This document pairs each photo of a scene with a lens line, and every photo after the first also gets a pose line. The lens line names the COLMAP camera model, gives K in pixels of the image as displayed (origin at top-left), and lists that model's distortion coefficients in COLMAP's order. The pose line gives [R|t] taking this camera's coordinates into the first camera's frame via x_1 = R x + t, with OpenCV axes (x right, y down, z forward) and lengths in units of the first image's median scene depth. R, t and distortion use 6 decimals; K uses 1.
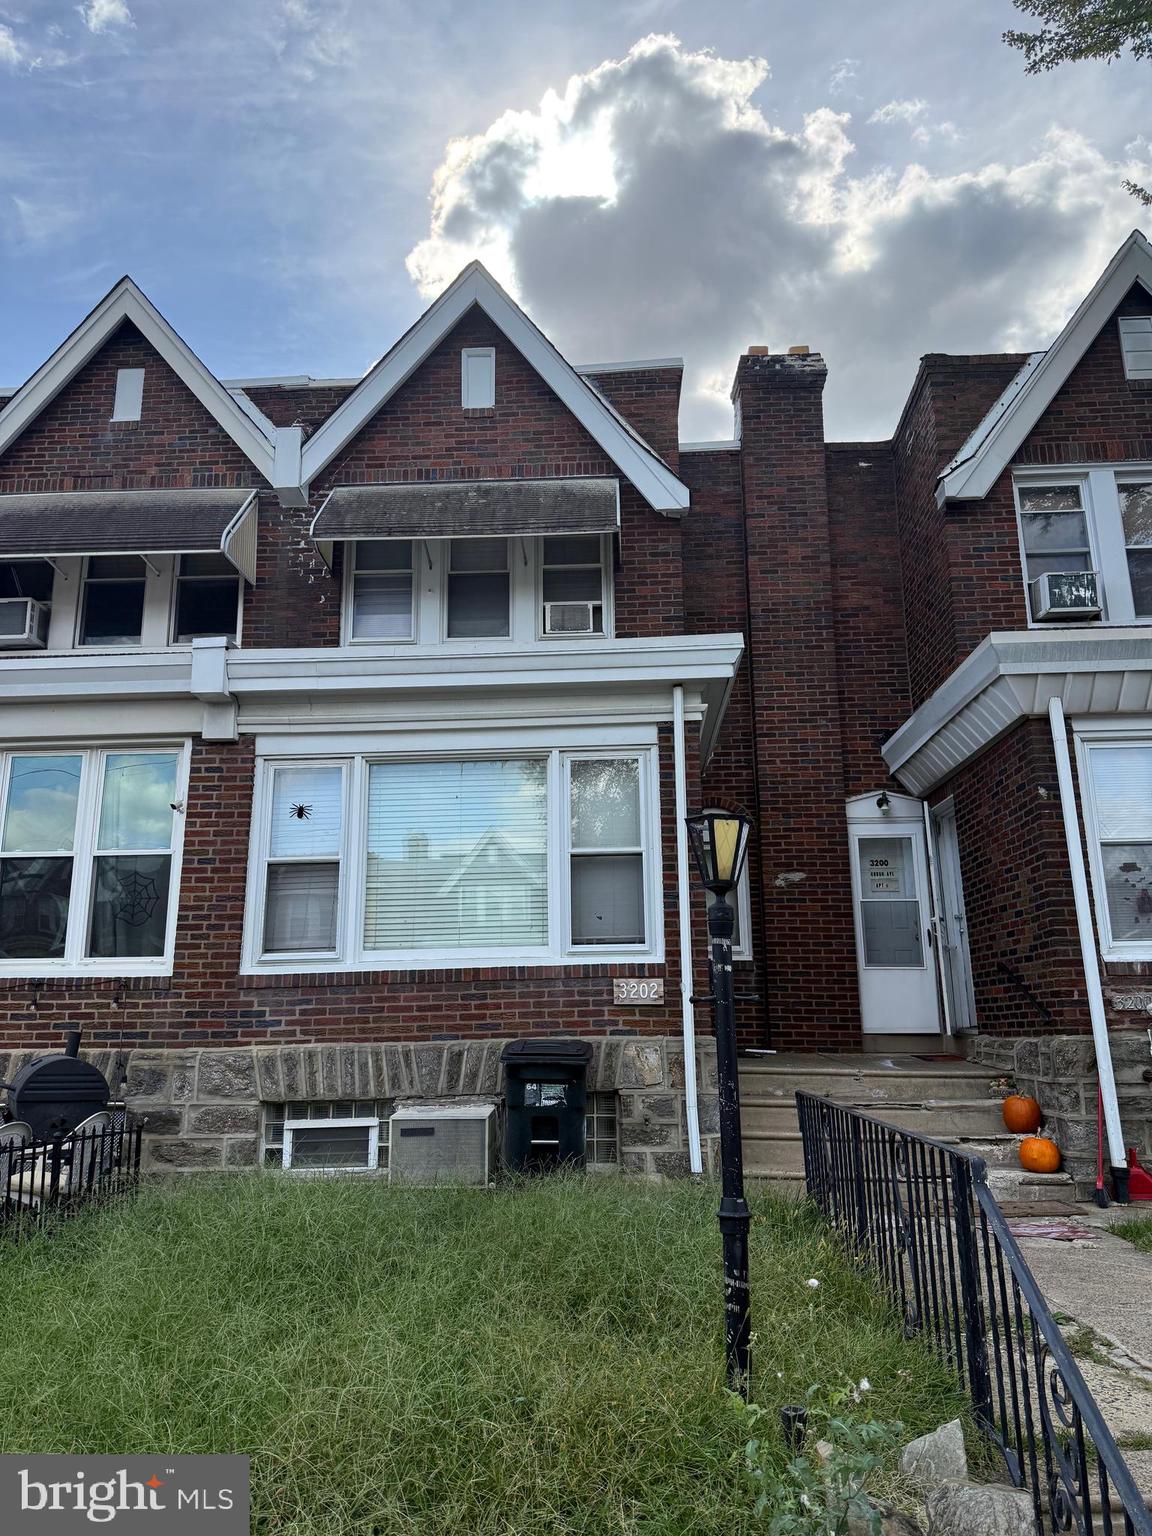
lens RADIAL K [[1061.5, 0, 576.0], [0, 1061.5, 768.0], [0, 0, 1]] dist [0.087994, -0.120255]
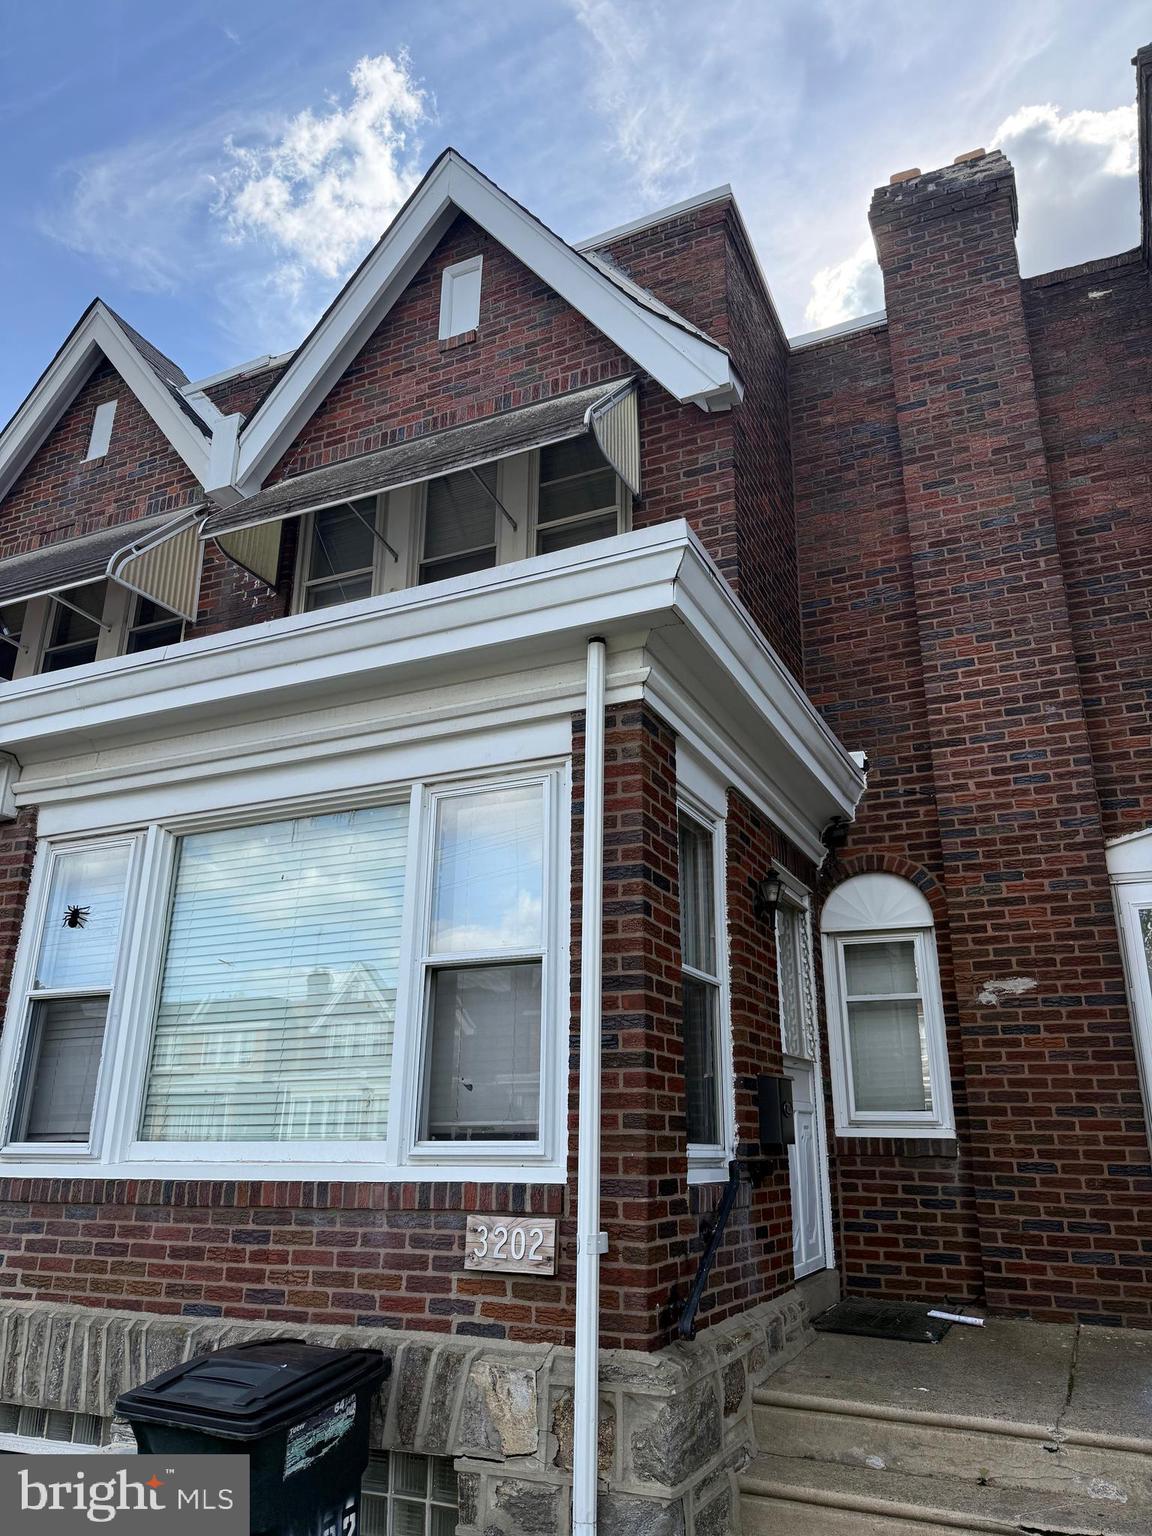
lens RADIAL K [[1140.9, 0, 498.9], [0, 1140.9, 746.8], [0, 0, 1]] dist [0.040211, -0.082471]
pose [[0.923856, -0.110320, -0.366496, 0.190891], [0.071471, 0.990441, -0.117974, 0.029777], [0.376008, 0.082798, 0.922910, 0.337575]]
